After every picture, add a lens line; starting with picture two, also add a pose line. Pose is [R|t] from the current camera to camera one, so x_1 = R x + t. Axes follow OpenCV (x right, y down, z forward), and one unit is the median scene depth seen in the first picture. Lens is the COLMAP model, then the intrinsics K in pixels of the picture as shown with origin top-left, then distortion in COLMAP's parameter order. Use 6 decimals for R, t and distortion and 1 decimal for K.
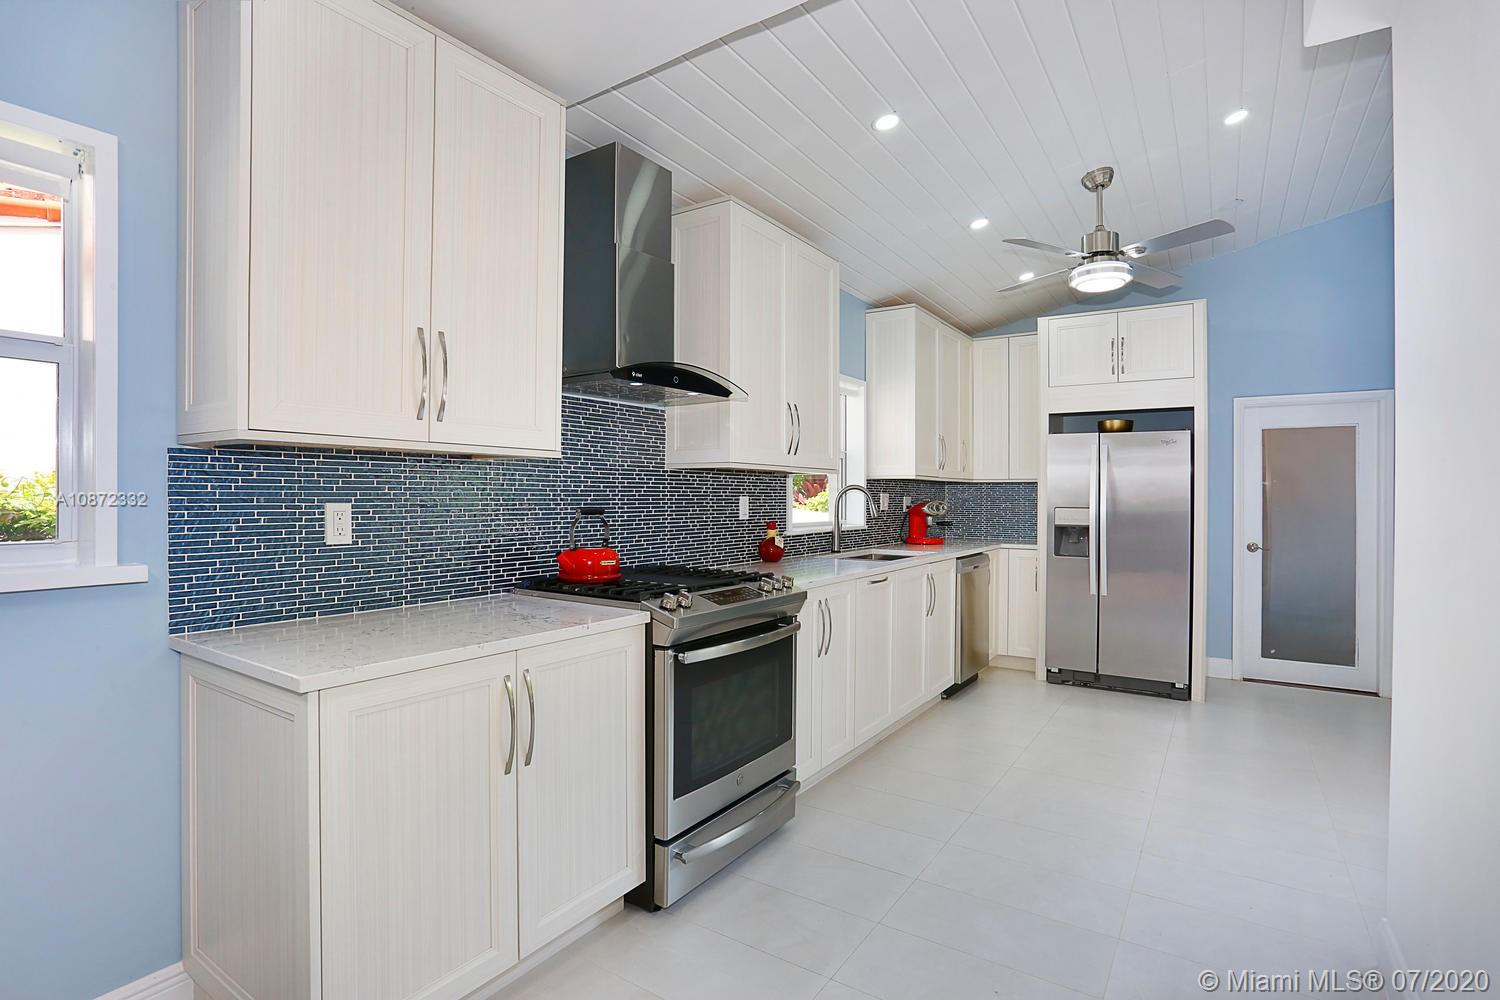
lens RADIAL K [[724.4, 0, 755.9], [0, 724.4, 499.3], [0, 0, 1]] dist [-0.039475, 0.004775]
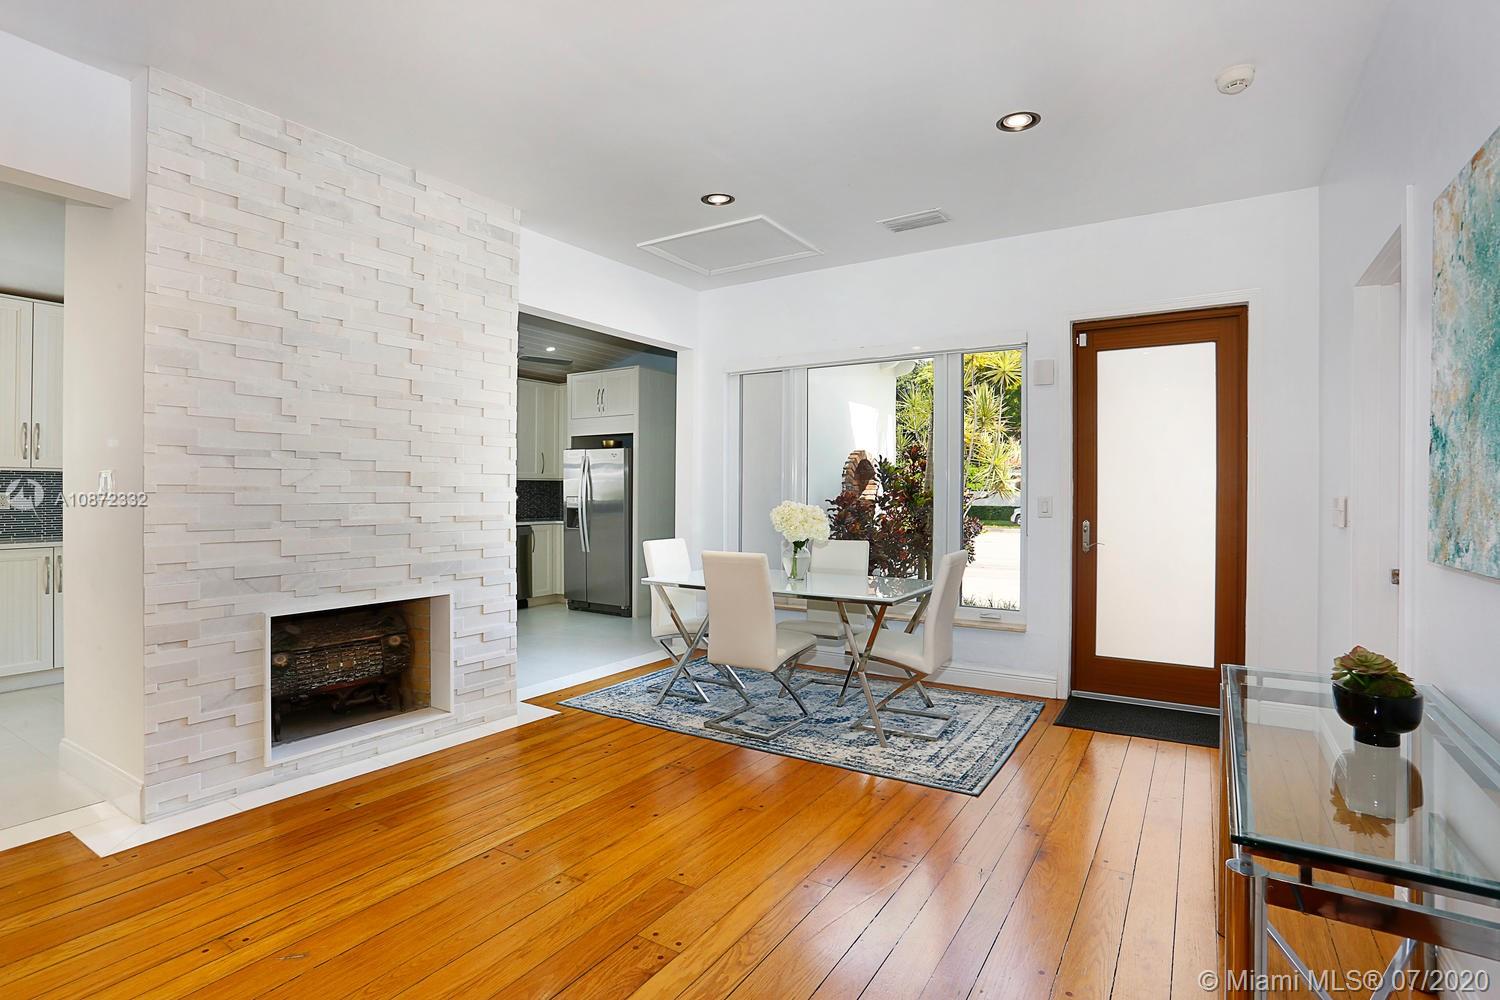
lens RADIAL K [[724.4, 0, 752.3], [0, 724.4, 496.2], [0, 0, 1]] dist [-0.039475, 0.004775]
pose [[0.999731, -0.006331, 0.022307, 0.817440], [0.006400, 0.999975, -0.003047, 0.017330], [-0.022287, 0.003189, 0.999747, -0.608000]]
